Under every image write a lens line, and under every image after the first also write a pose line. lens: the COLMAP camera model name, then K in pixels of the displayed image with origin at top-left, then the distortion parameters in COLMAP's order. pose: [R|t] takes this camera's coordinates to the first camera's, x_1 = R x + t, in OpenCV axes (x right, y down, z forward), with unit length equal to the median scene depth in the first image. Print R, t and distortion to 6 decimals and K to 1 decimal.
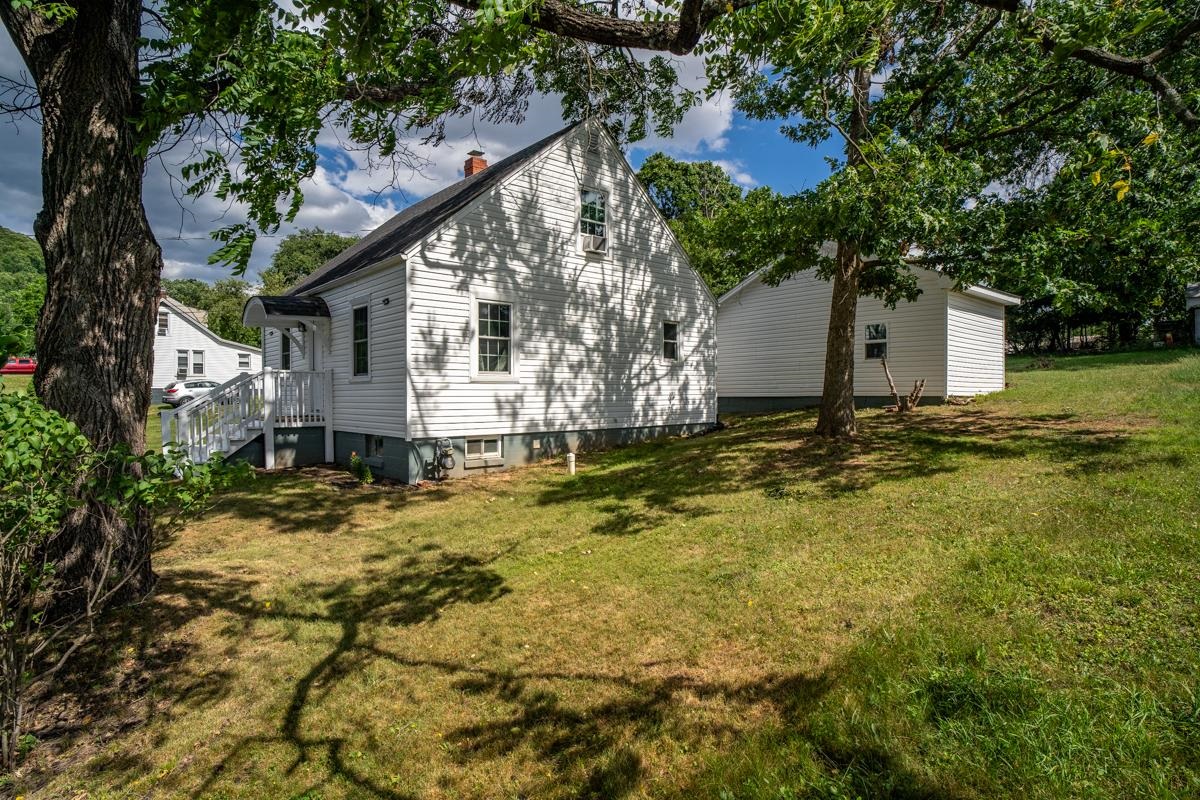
lens RADIAL K [[625.9, 0, 602.3], [0, 625.9, 401.2], [0, 0, 1]] dist [-0.054320, 0.025620]
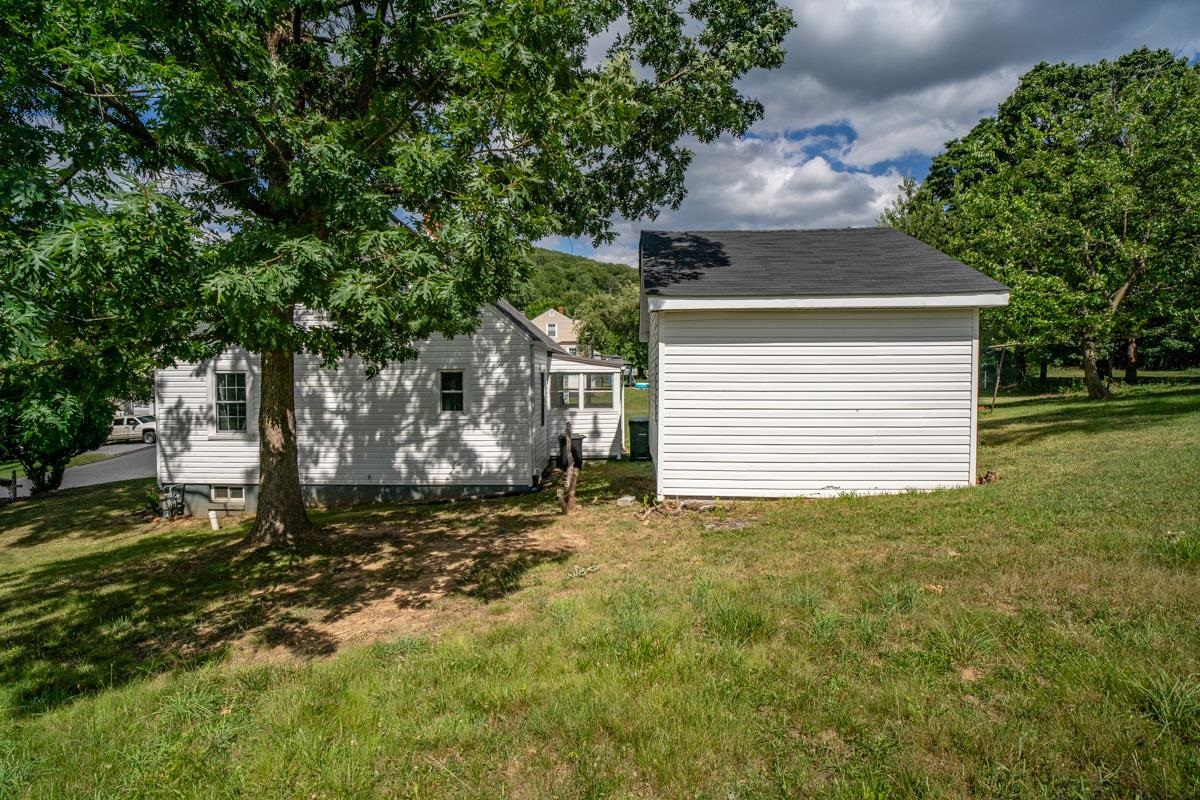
lens RADIAL K [[625.9, 0, 602.3], [0, 625.9, 401.2], [0, 0, 1]] dist [-0.054320, 0.025620]
pose [[0.717205, 0.026878, -0.696343, 1.134997], [-0.005659, 0.999448, 0.032749, -0.145415], [0.696839, -0.019547, 0.716961, 0.652384]]
